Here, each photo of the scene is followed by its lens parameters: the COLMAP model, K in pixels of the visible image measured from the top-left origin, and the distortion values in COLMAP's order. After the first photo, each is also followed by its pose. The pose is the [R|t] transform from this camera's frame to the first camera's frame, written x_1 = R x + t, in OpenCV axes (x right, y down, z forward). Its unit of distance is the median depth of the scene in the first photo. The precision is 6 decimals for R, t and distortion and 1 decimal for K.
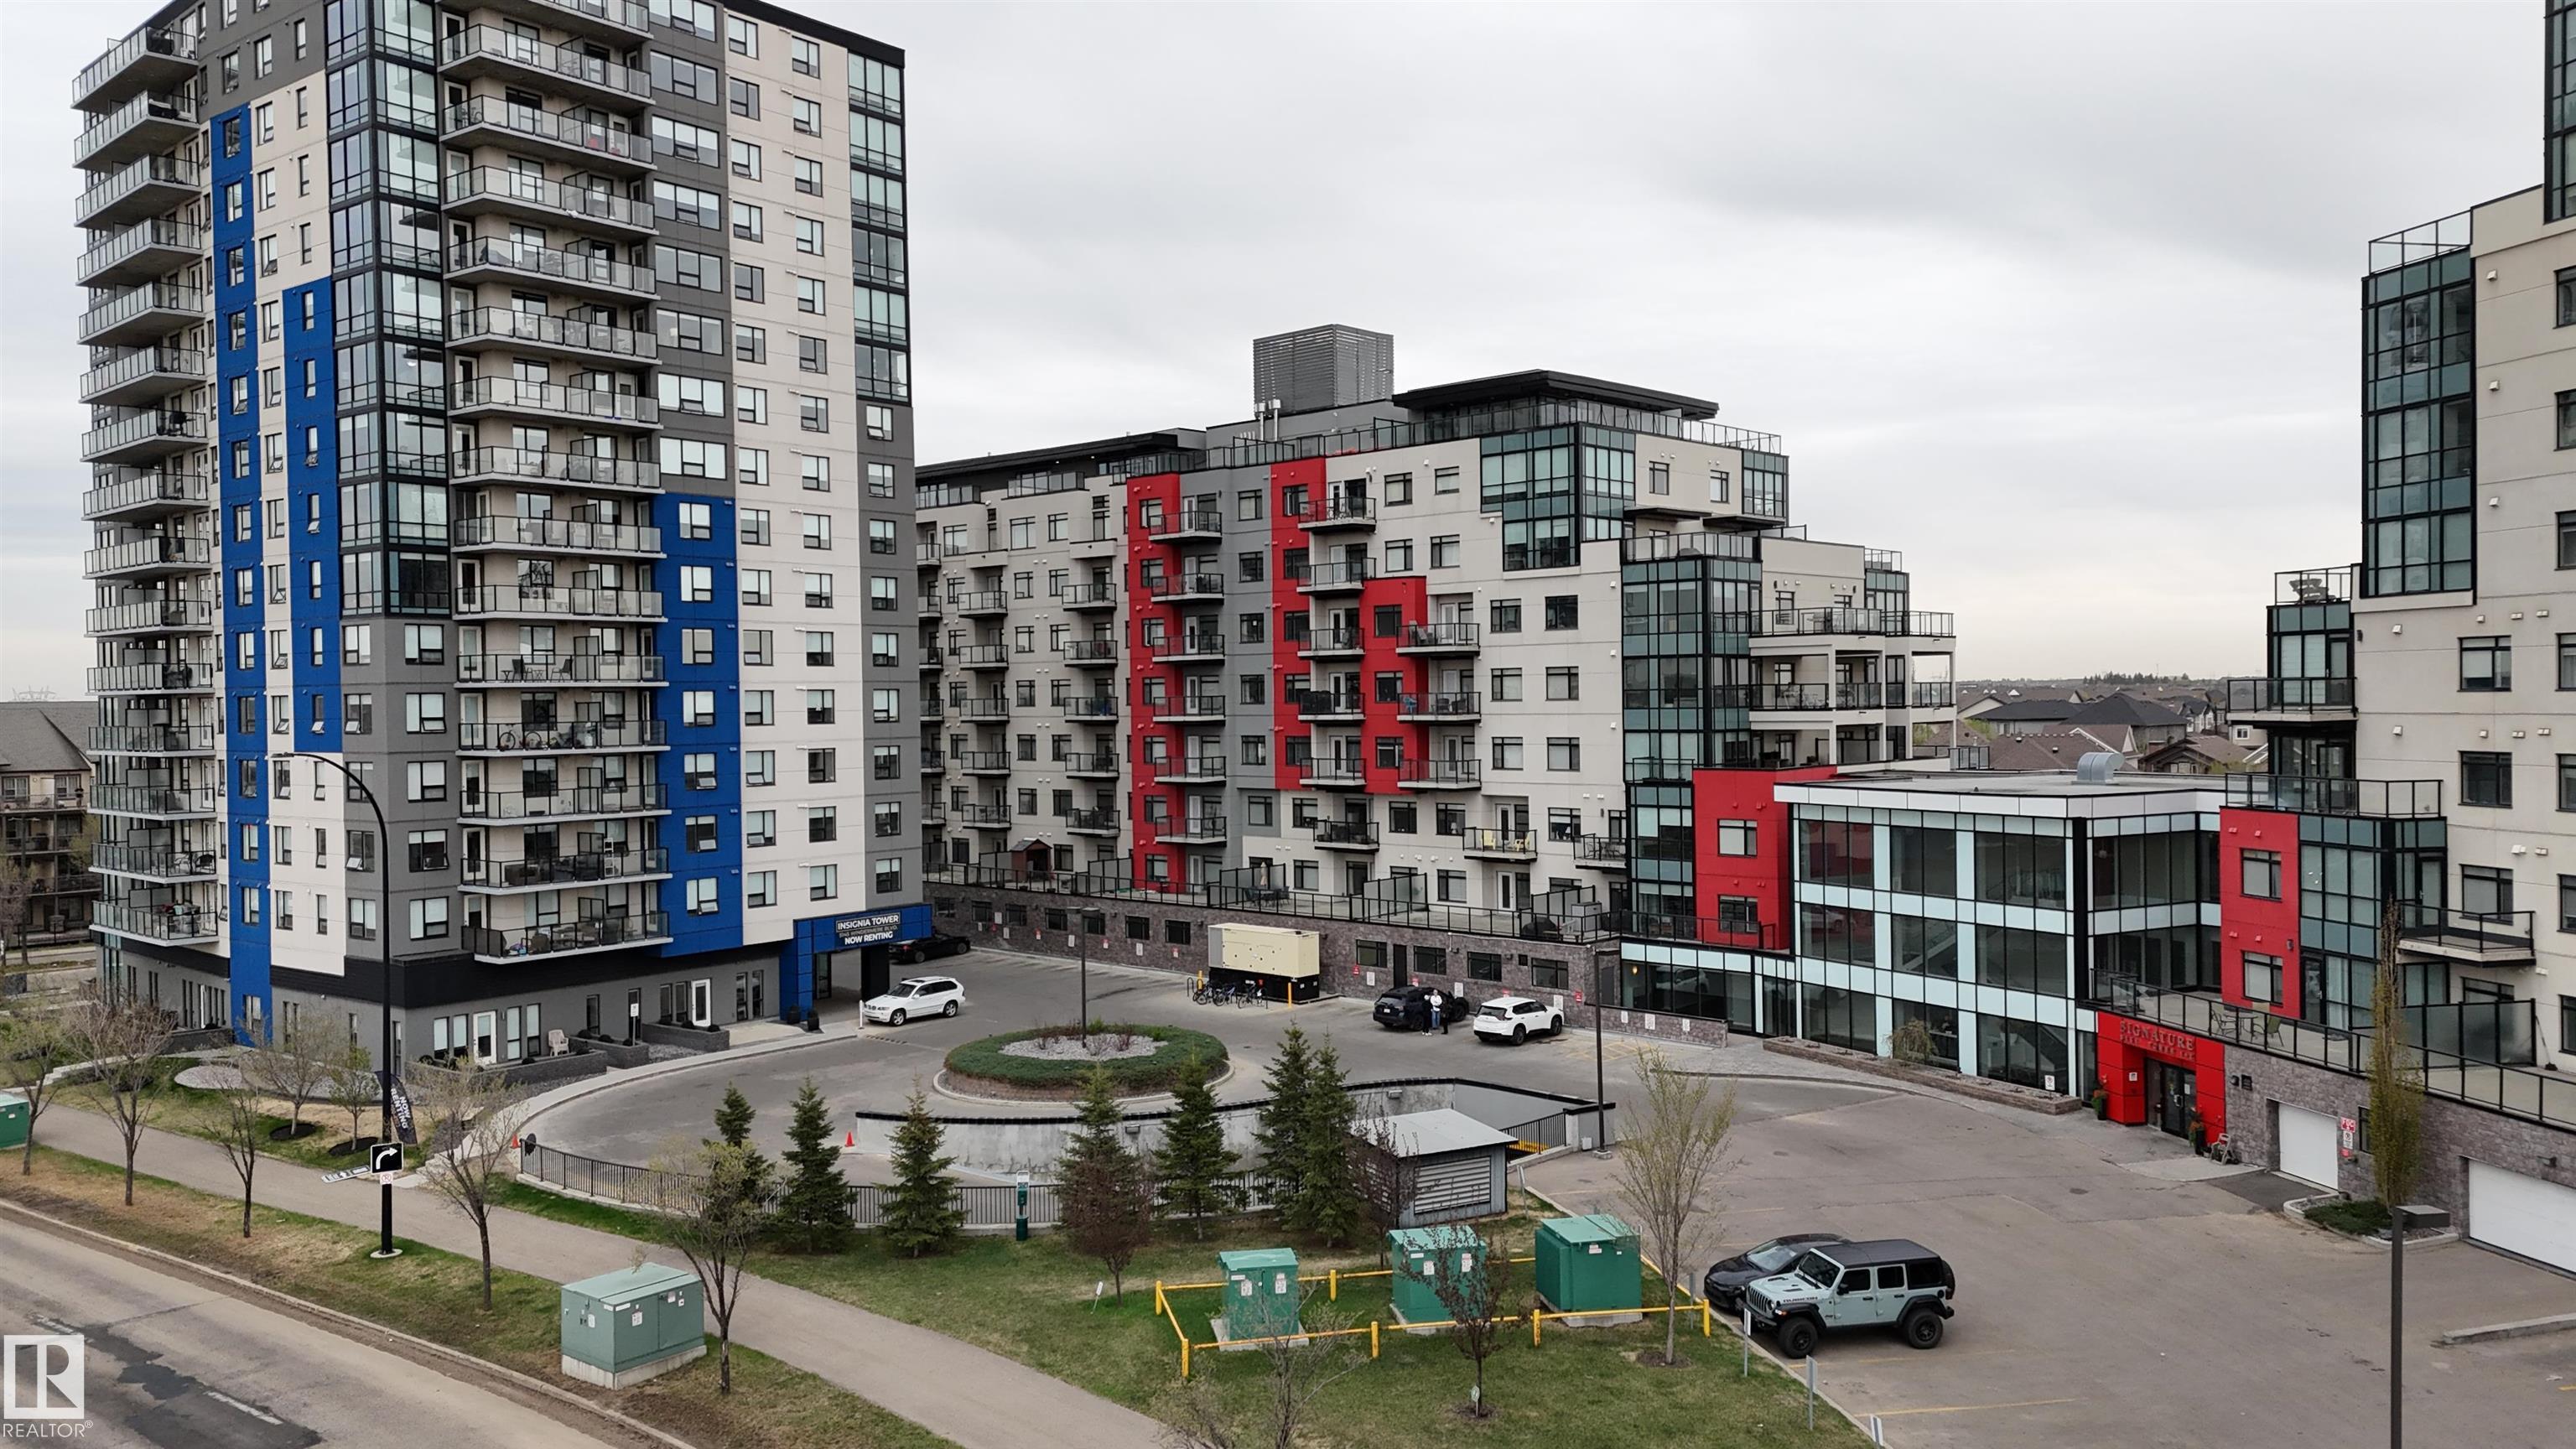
lens RADIAL K [[1855.1, 0, 1302.5], [0, 1855.1, 724.4], [0, 0, 1]] dist [0.088045, -0.076465]
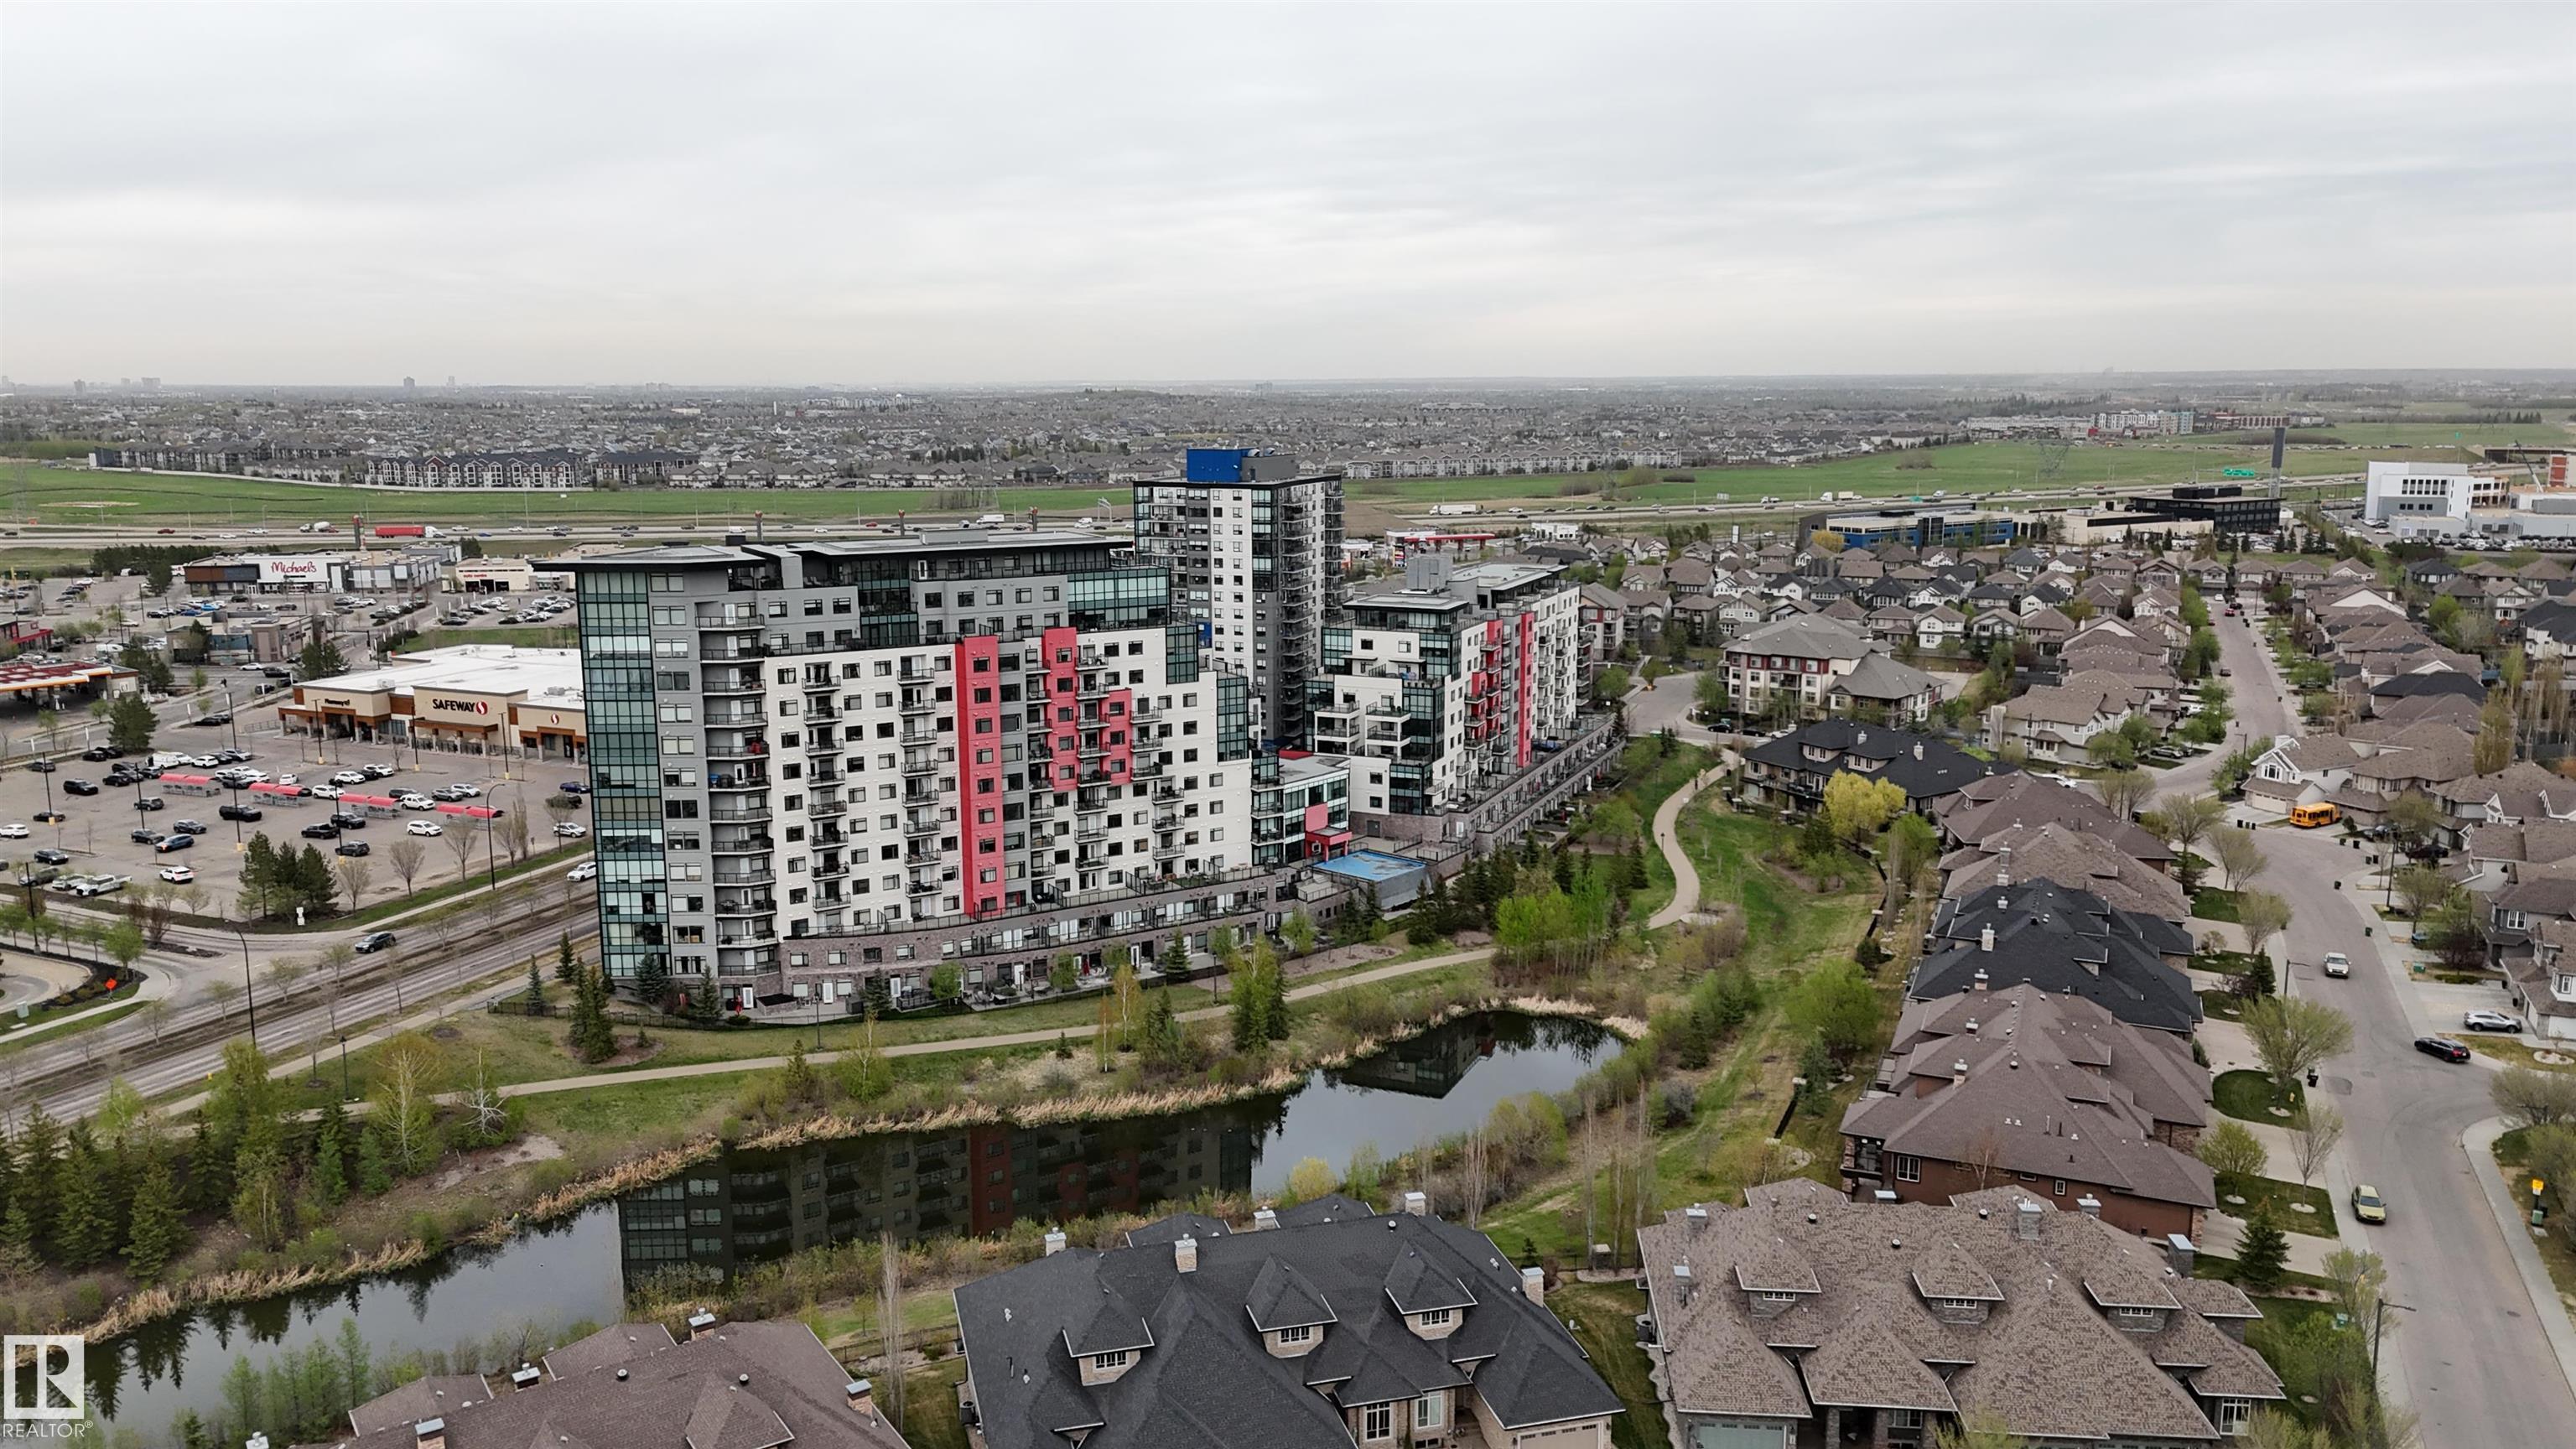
lens RADIAL K [[1855.1, 0, 1302.5], [0, 1855.1, 724.4], [0, 0, 1]] dist [0.088045, -0.076465]
pose [[0.329229, 0.182519, -0.926442, 3.066325], [-0.014275, 0.981991, 0.188390, -0.593640], [0.944142, -0.048798, 0.325905, -0.025235]]
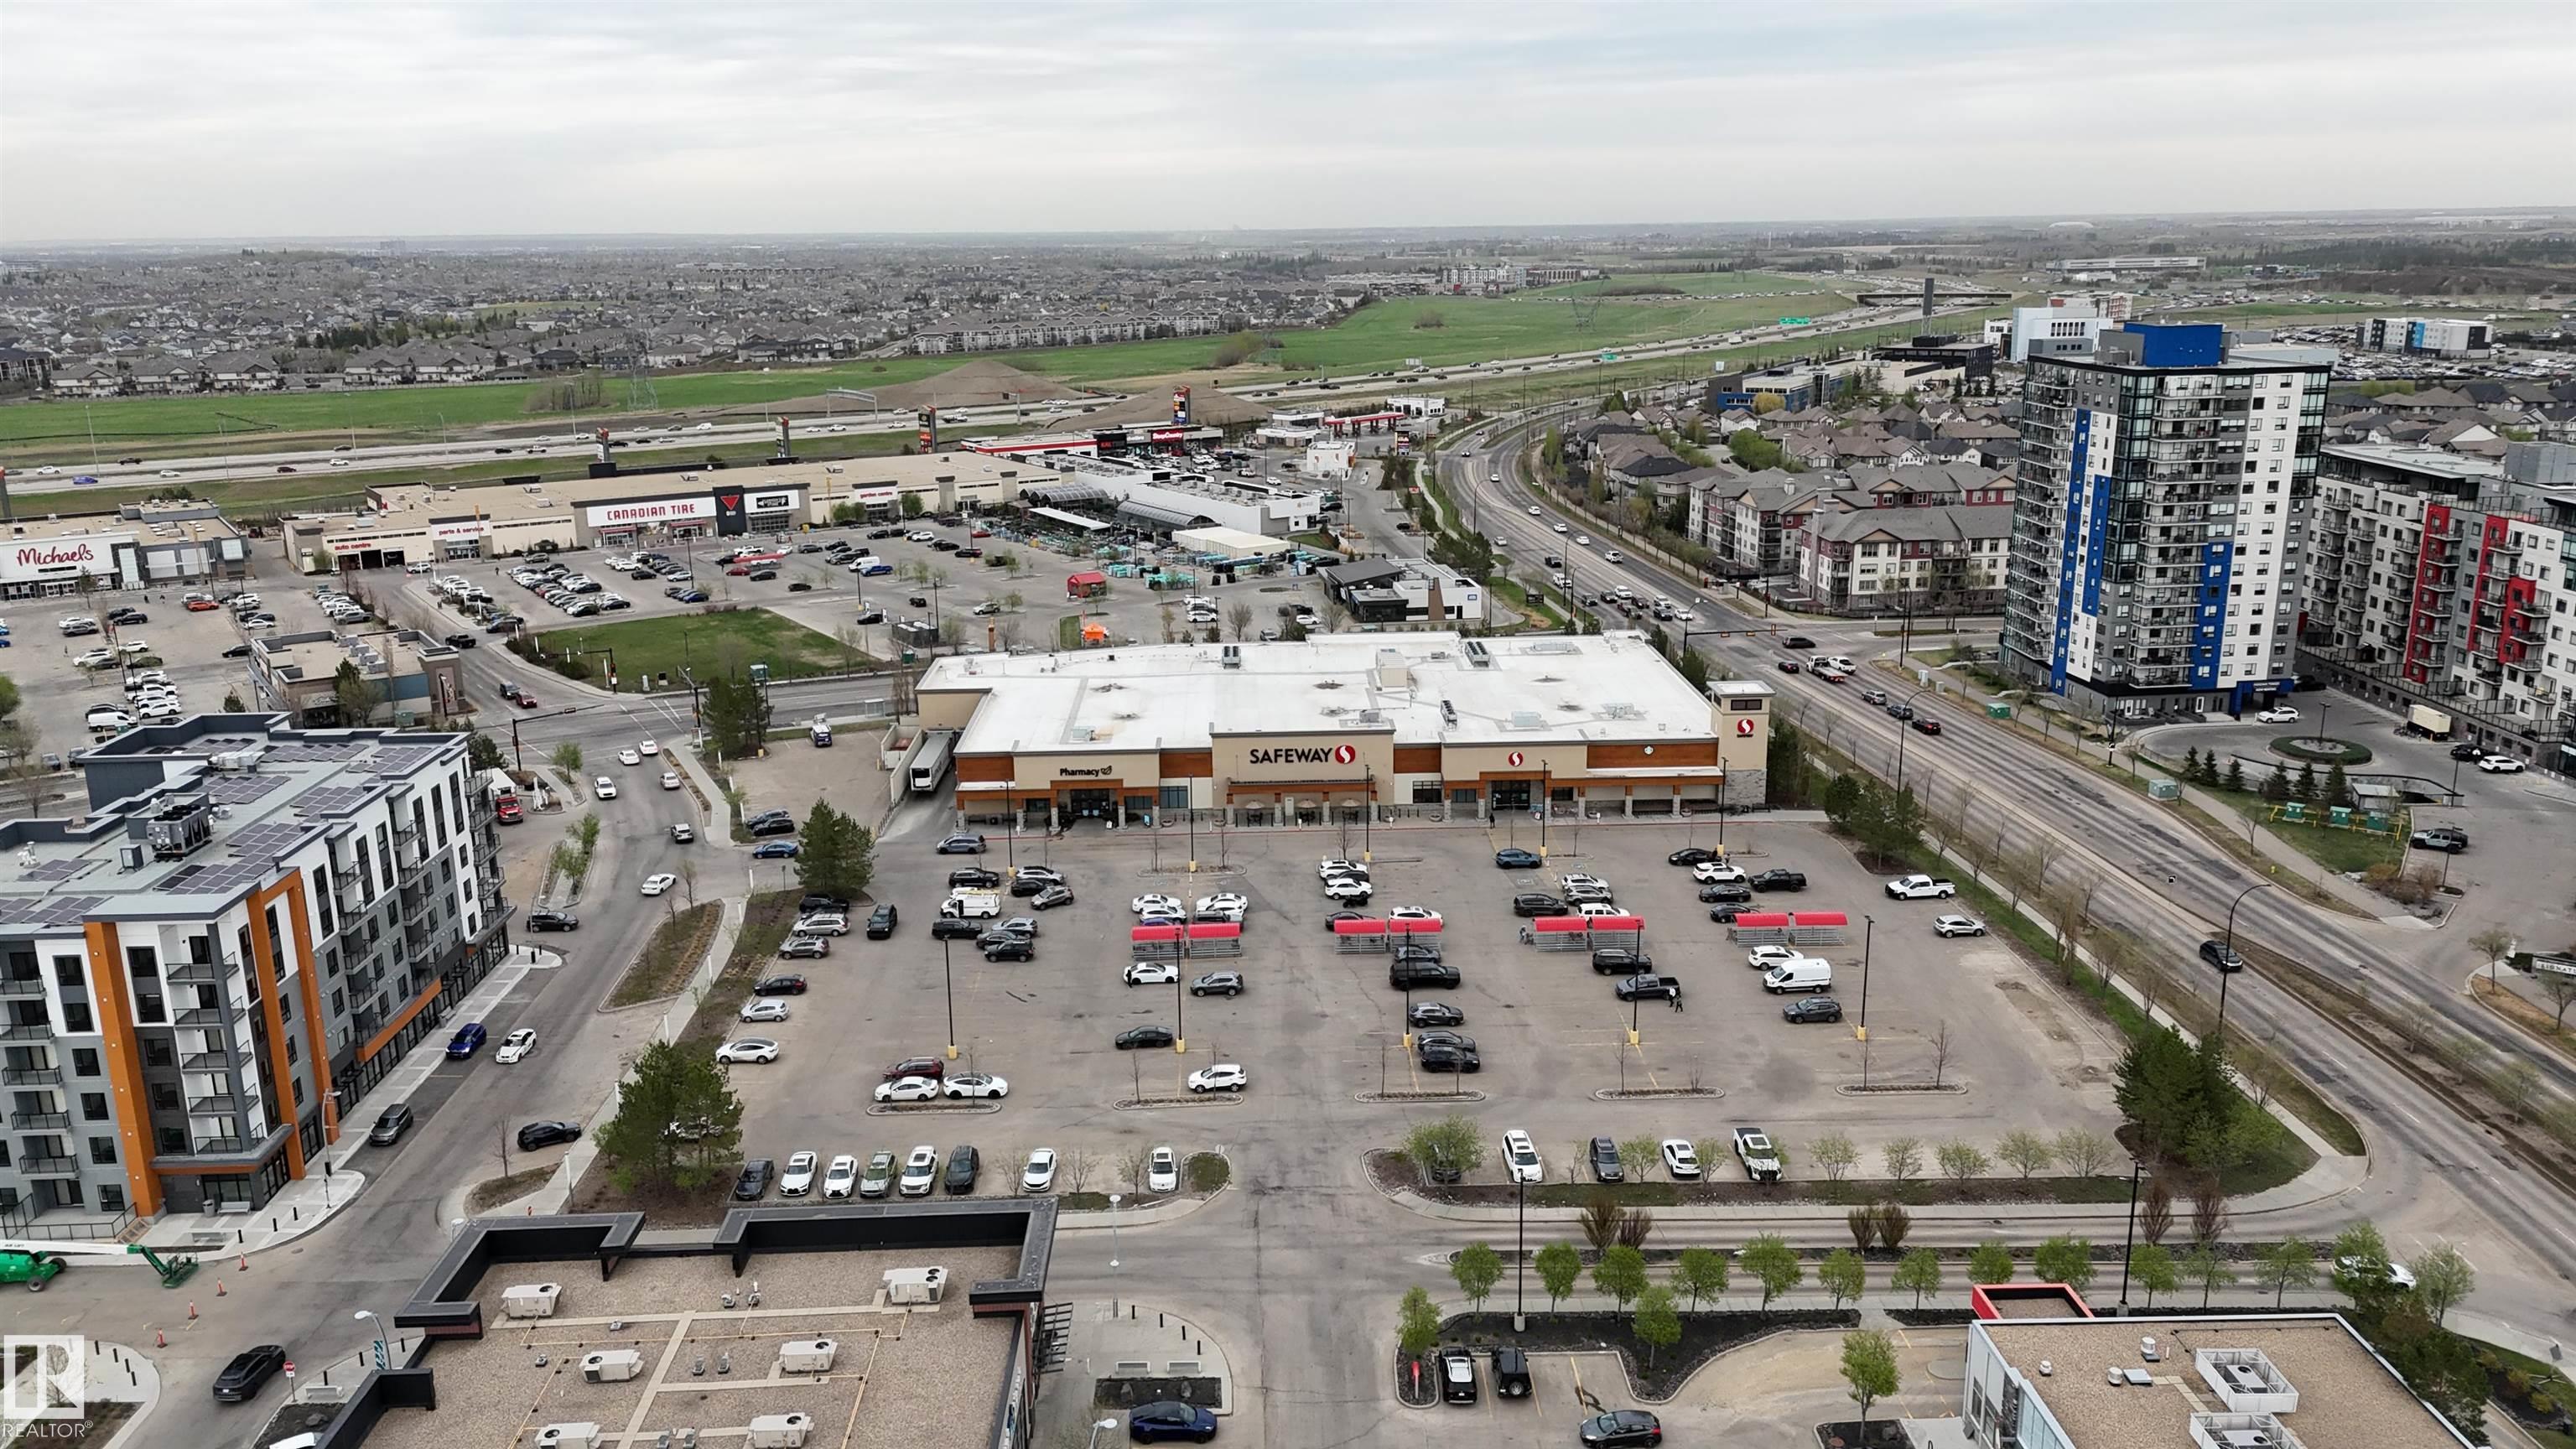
lens RADIAL K [[1855.1, 0, 1302.5], [0, 1855.1, 724.4], [0, 0, 1]] dist [0.088045, -0.076465]
pose [[0.699358, 0.185694, -0.690229, 0.757087], [-0.005507, 0.967035, 0.254584, -0.574715], [0.714750, -0.174245, 0.677326, -2.061035]]
